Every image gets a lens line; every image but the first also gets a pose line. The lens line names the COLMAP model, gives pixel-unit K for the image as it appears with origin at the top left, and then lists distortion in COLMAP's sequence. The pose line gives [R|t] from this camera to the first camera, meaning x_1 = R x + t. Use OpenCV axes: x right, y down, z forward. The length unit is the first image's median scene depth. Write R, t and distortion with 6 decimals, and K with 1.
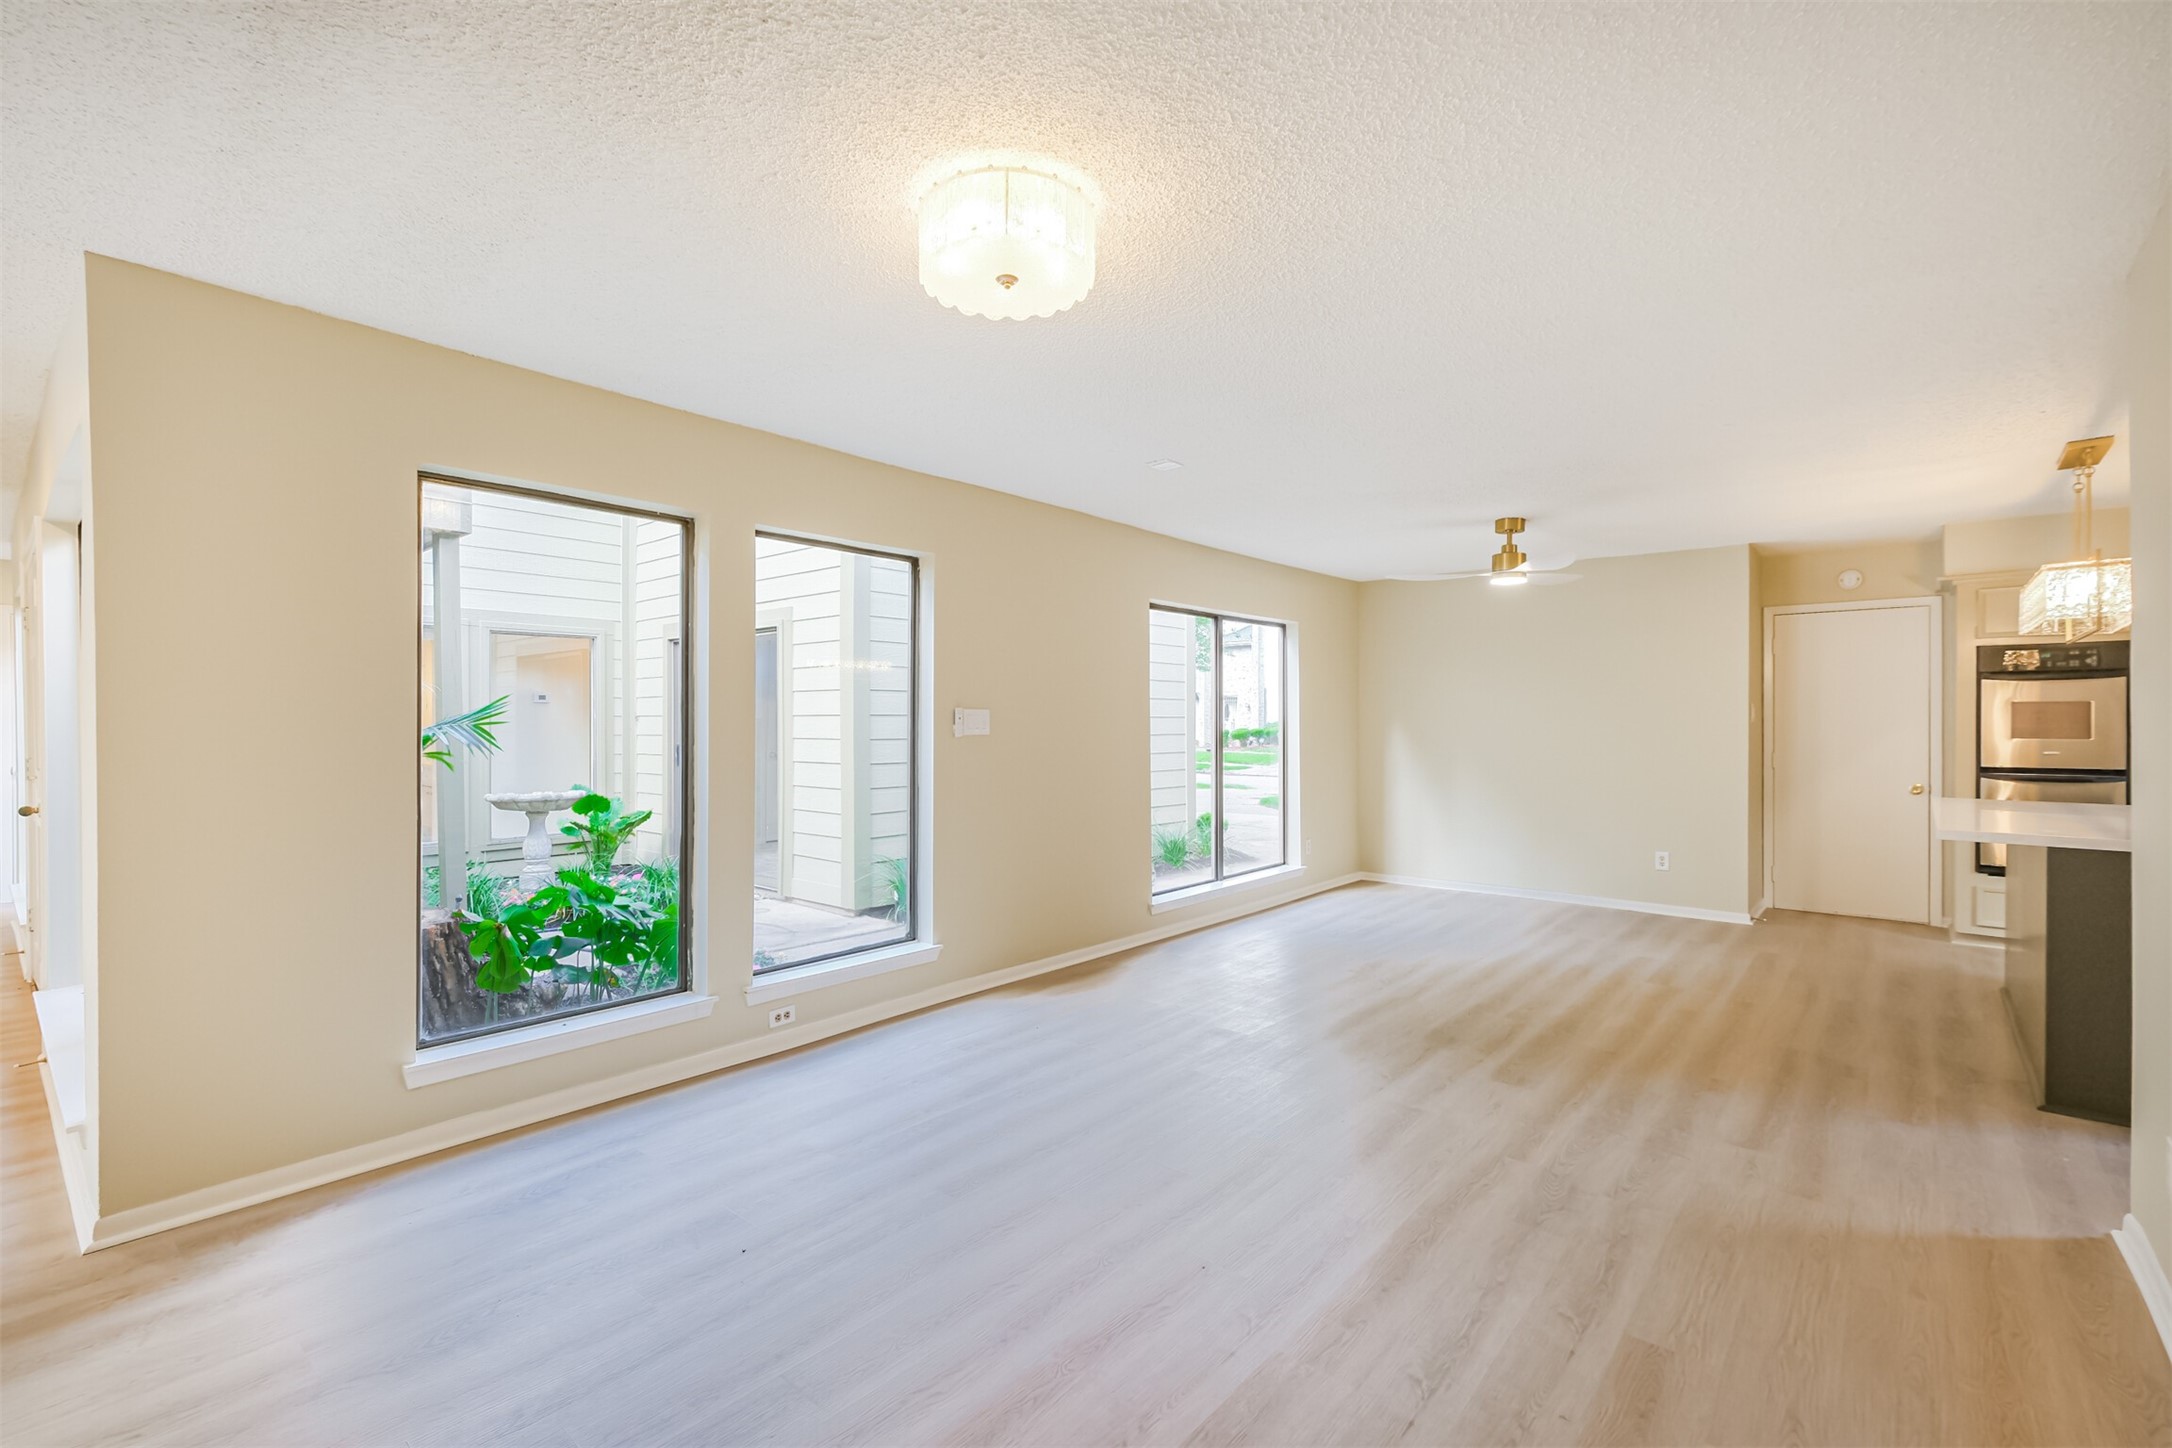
lens RADIAL K [[965.0, 0, 1086.0], [0, 965.0, 724.0], [0, 0, 1]] dist [0.022495, 0.000631]
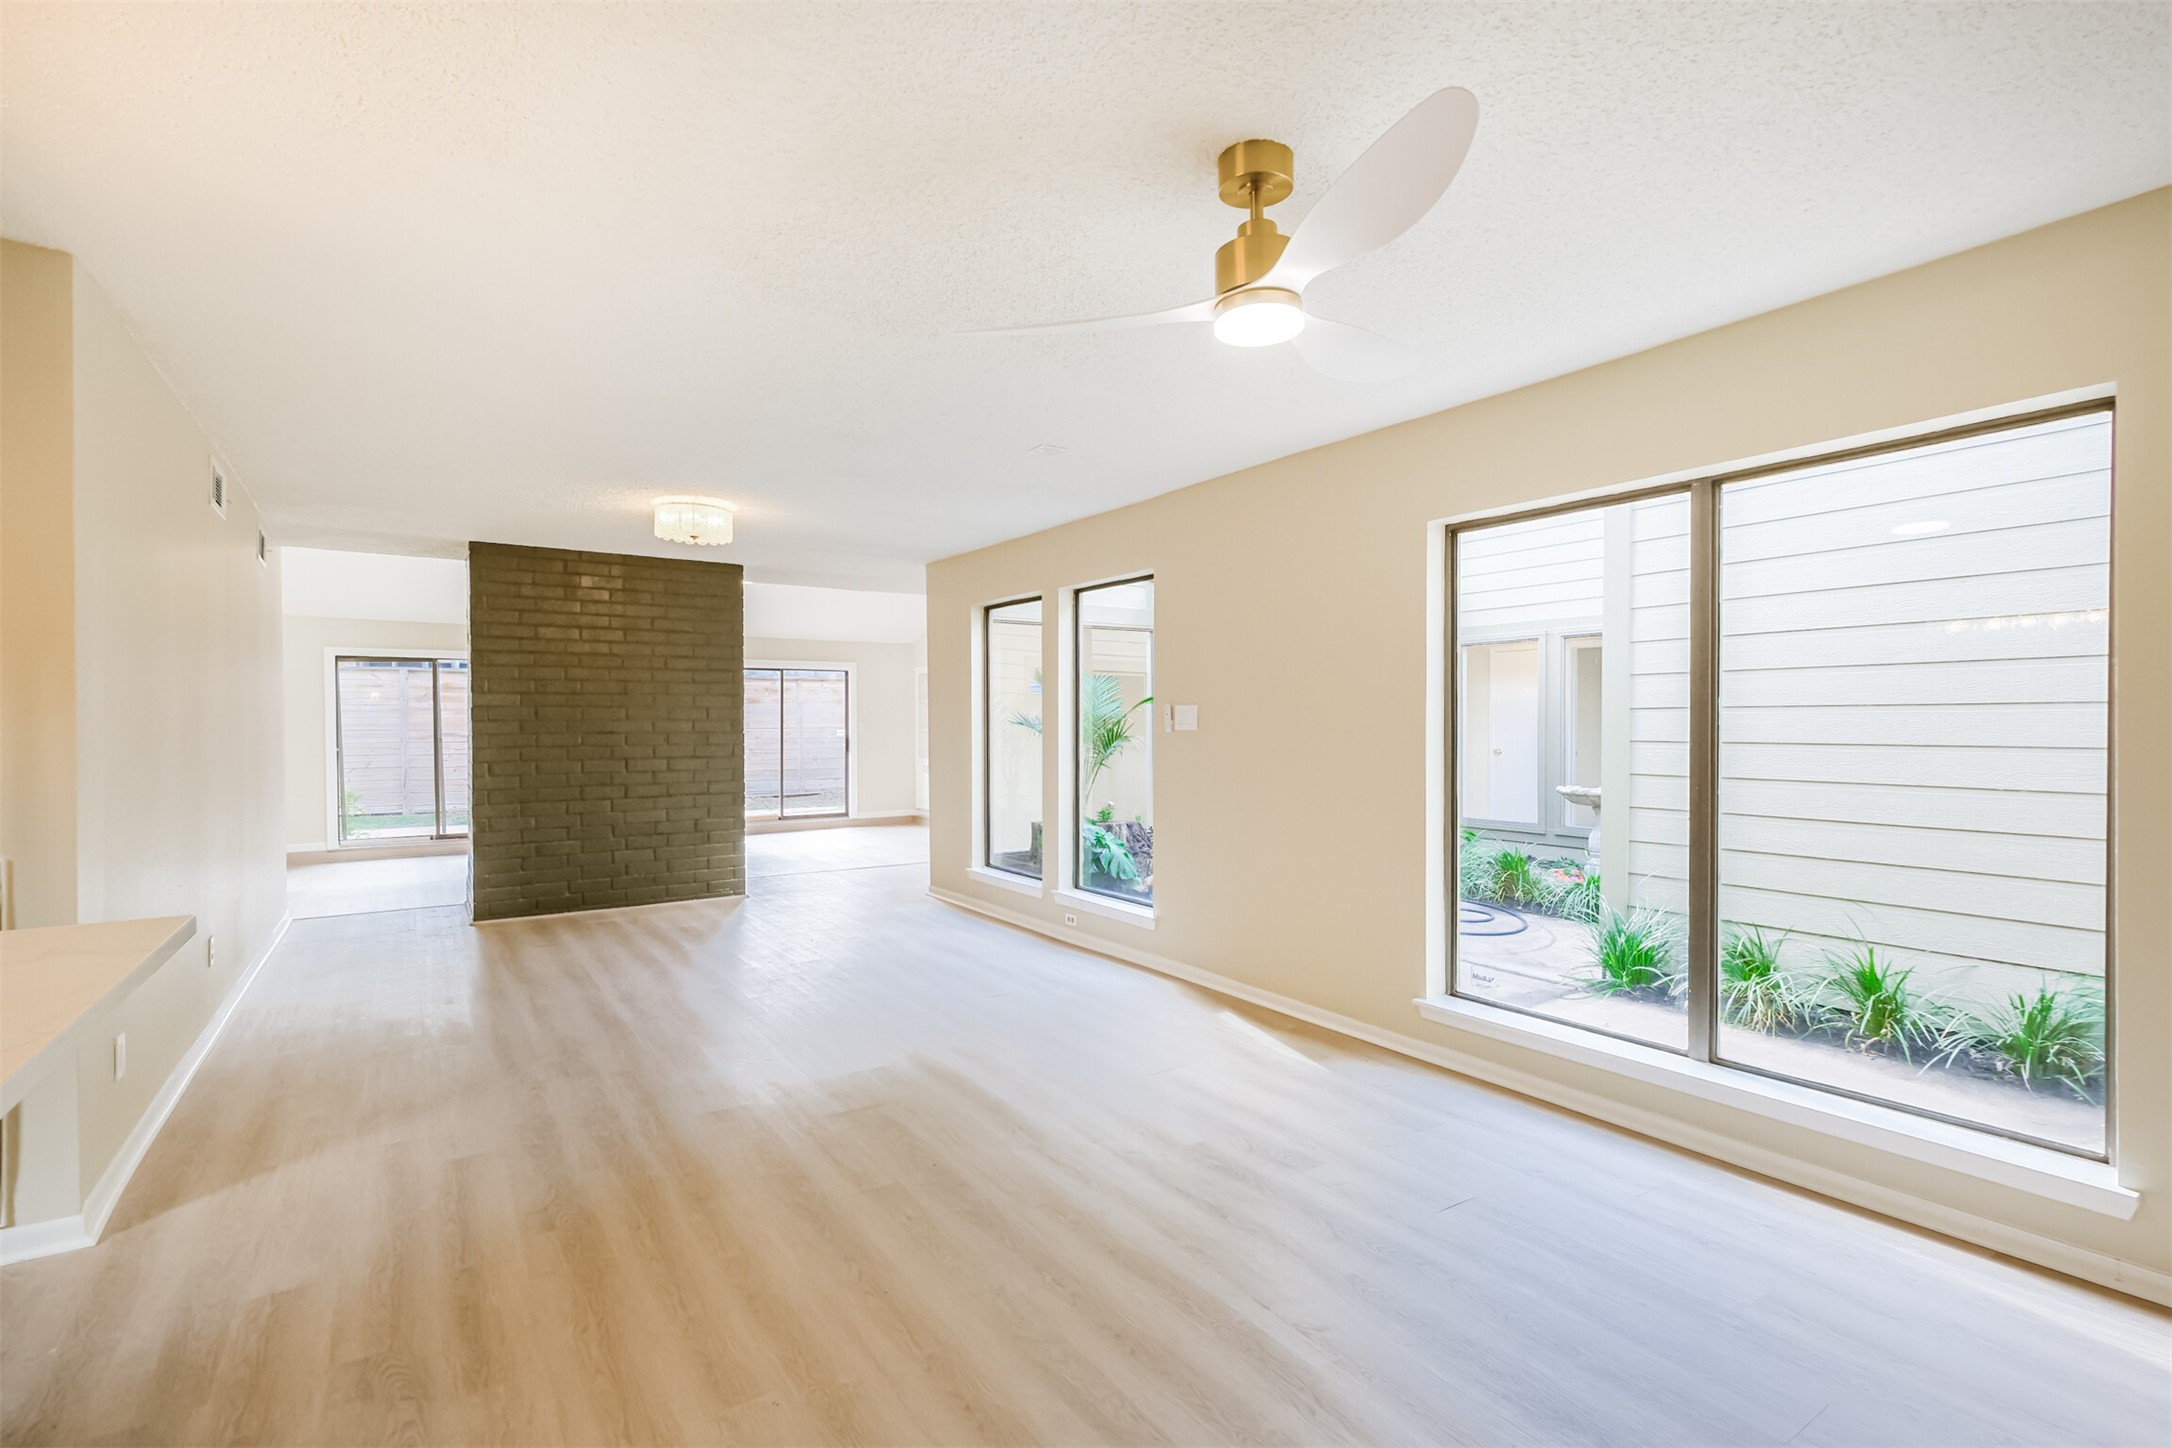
lens RADIAL K [[992.2, 0, 1100.1], [0, 992.2, 734.2], [0, 0, 1]] dist [-0.000039, 0.006545]
pose [[-0.259042, 0.006335, -0.965845, 0.900641], [-0.002875, 0.999969, 0.007330, 0.007896], [0.965862, 0.004676, -0.259016, 1.148920]]
